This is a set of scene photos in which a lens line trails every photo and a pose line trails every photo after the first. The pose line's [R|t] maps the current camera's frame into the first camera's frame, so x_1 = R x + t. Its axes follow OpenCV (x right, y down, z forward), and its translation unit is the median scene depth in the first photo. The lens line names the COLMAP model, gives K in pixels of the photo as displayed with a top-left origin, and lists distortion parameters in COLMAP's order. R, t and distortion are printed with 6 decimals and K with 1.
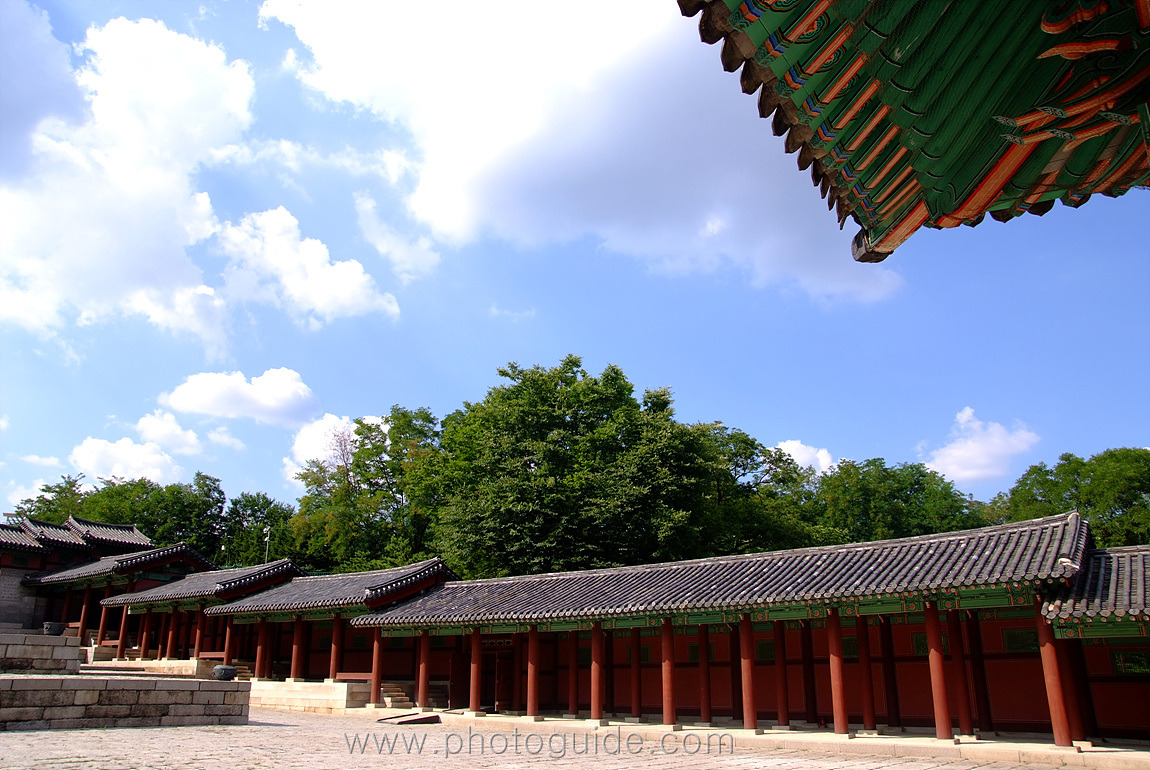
lens RADIAL K [[869.0, 0, 573.2], [0, 869.0, 400.0], [0, 0, 1]] dist [-0.125908, 0.128195]
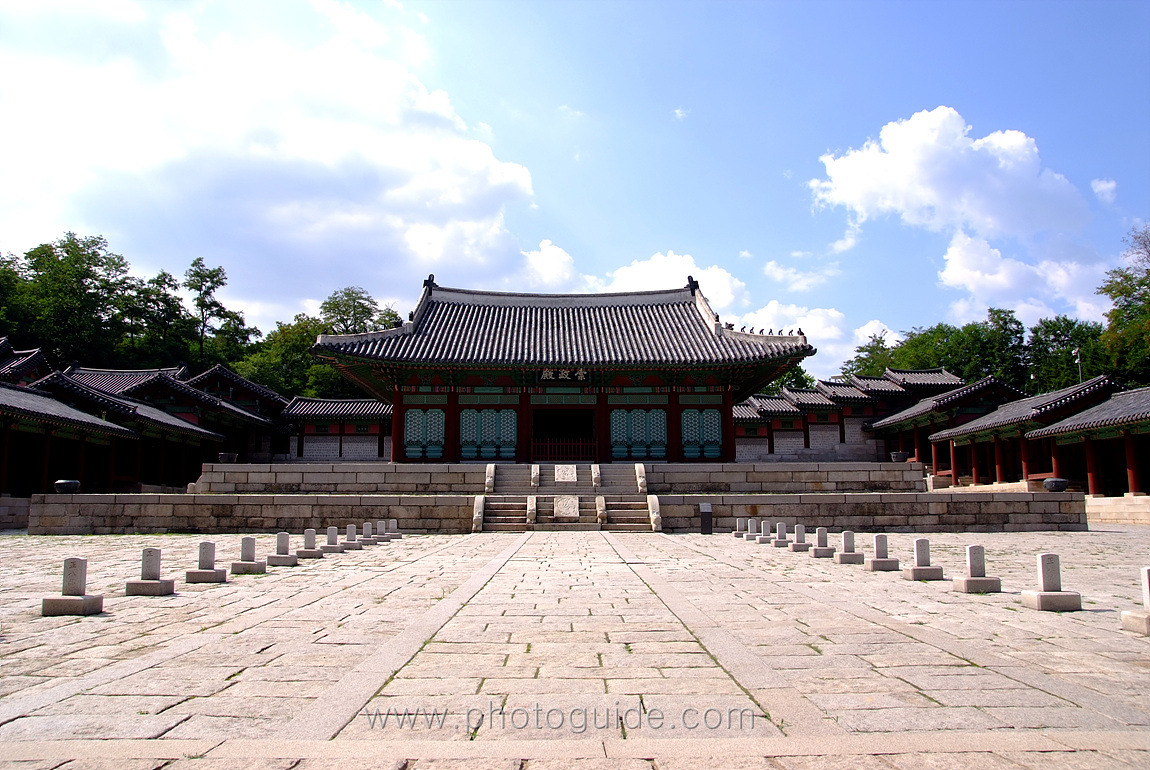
lens RADIAL K [[869.0, 0, 573.2], [0, 869.0, 400.0], [0, 0, 1]] dist [-0.125908, 0.128195]
pose [[0.627465, -0.112362, -0.770495, 0.024397], [0.252929, 0.965285, 0.065209, -0.001863], [0.736420, -0.235797, 0.634102, -0.059850]]
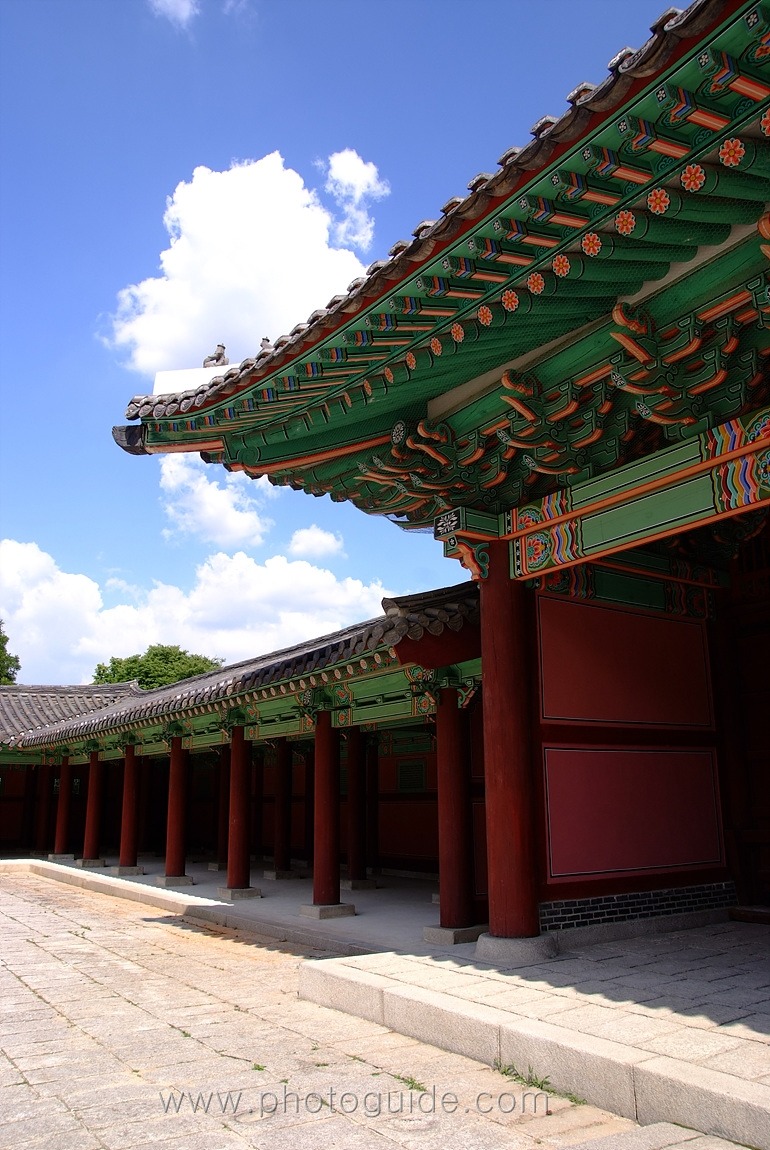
lens RADIAL K [[869.0, 0, 385.0], [0, 869.0, 575.0], [0, 0, 1]] dist [-0.125908, 0.128195]
pose [[0.325122, 0.238276, 0.915161, -0.119197], [-0.292517, 0.945616, -0.142285, 0.013620], [-0.899294, -0.221440, 0.377141, 0.037182]]
